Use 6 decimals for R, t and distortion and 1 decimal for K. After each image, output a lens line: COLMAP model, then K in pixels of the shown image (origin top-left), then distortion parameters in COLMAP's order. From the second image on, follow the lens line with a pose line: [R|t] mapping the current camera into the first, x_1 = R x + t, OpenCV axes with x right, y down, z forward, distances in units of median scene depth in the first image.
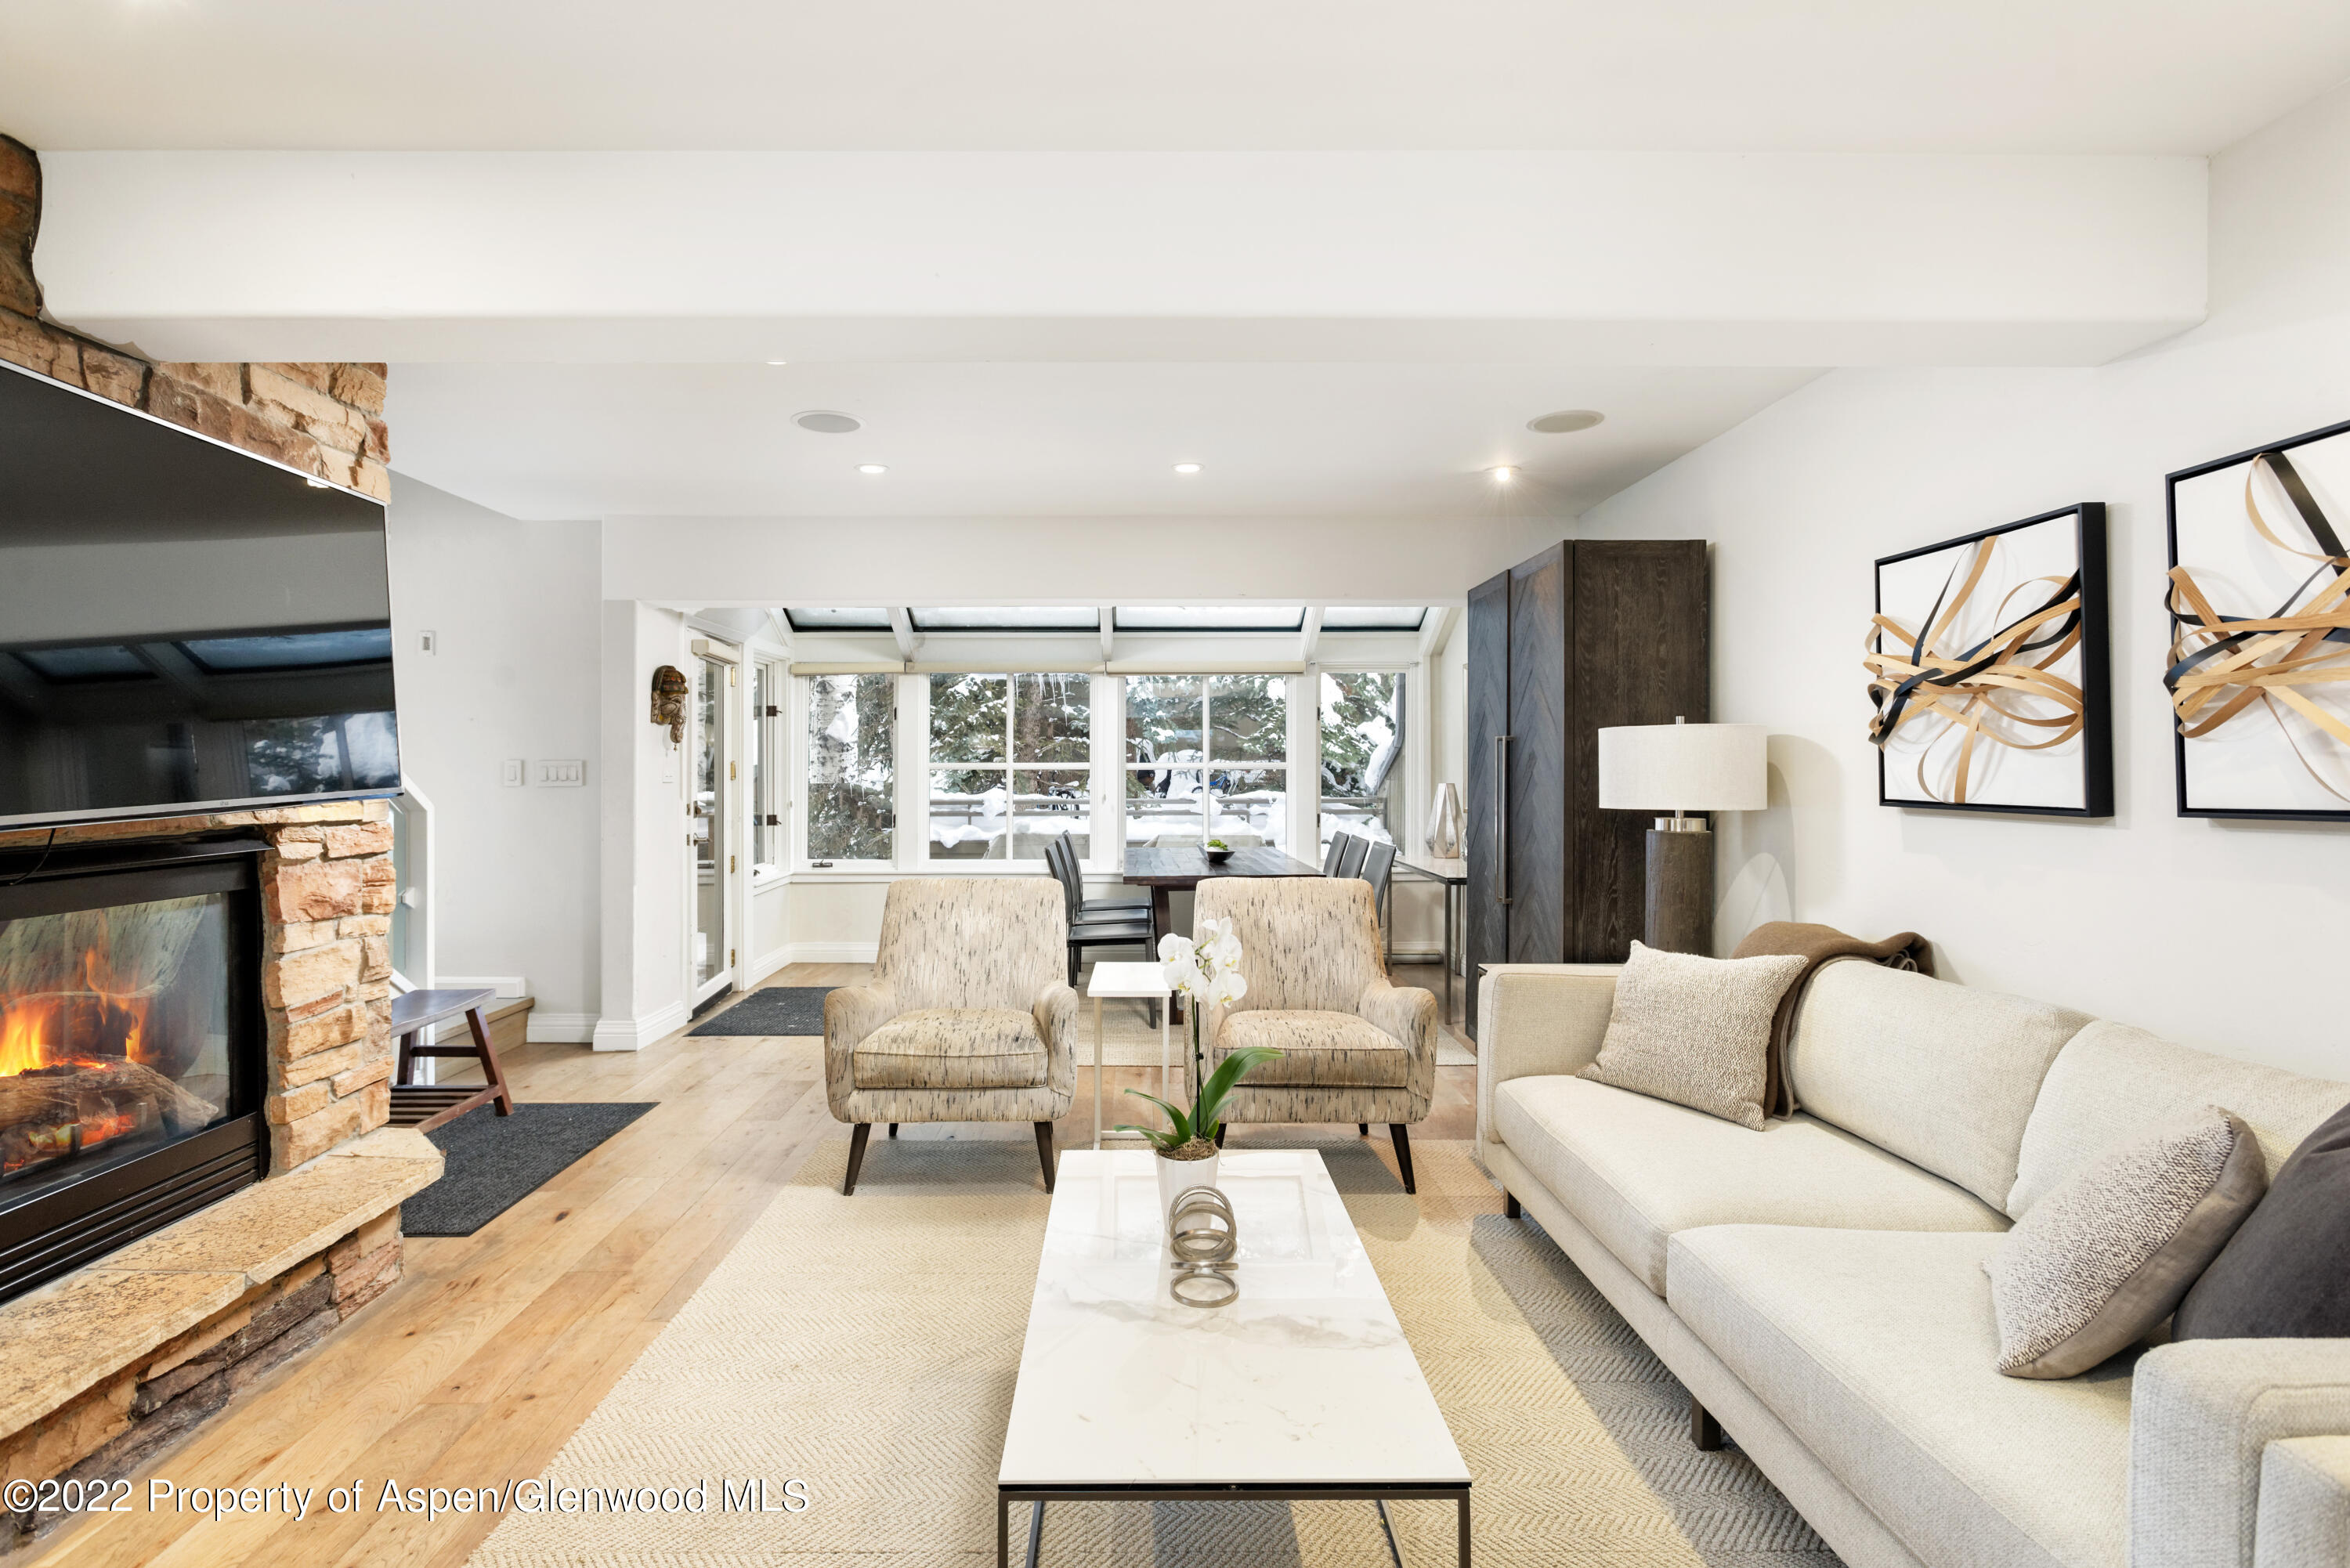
lens RADIAL K [[1138.4, 0, 1168.3], [0, 1138.4, 764.4], [0, 0, 1]] dist [-0.000238, 0.000812]
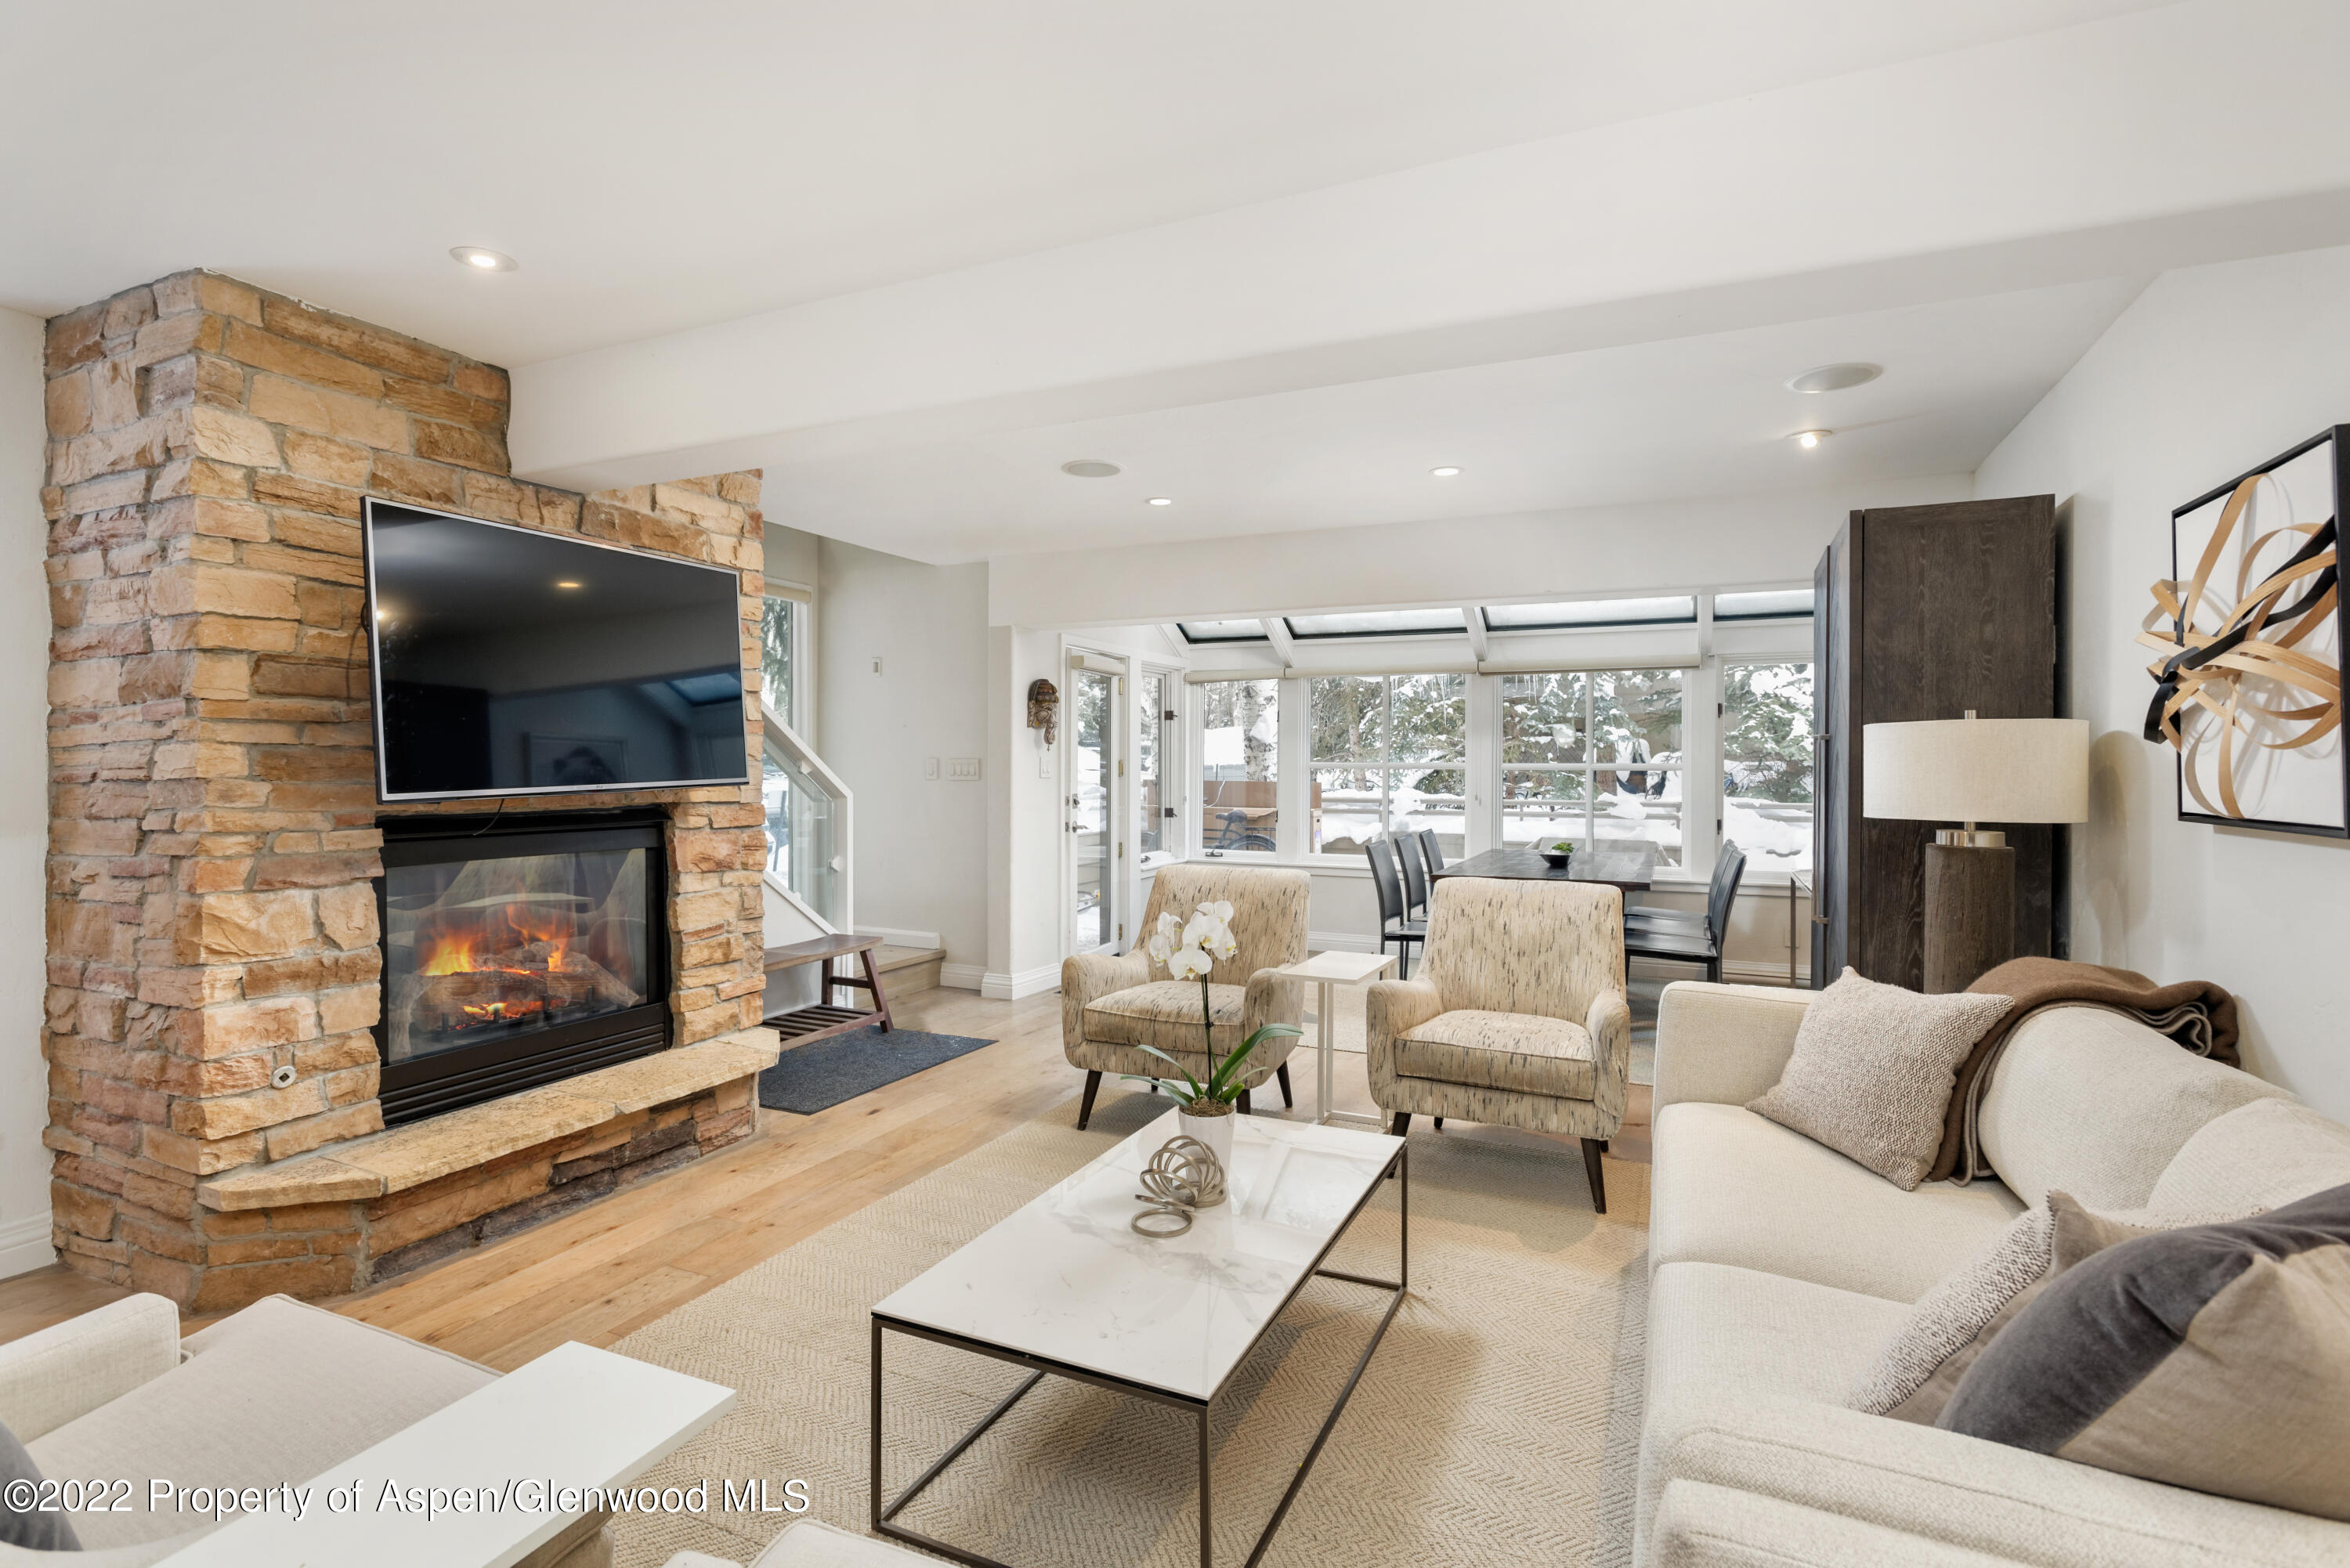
lens RADIAL K [[1138.4, 0, 1211.1], [0, 1138.4, 773.8], [0, 0, 1]] dist [-0.000238, 0.000812]
pose [[0.905737, 0.008012, -0.423765, 0.337831], [-0.004257, 0.999943, 0.009806, -0.001113], [0.423819, -0.007078, 0.905719, -0.007097]]
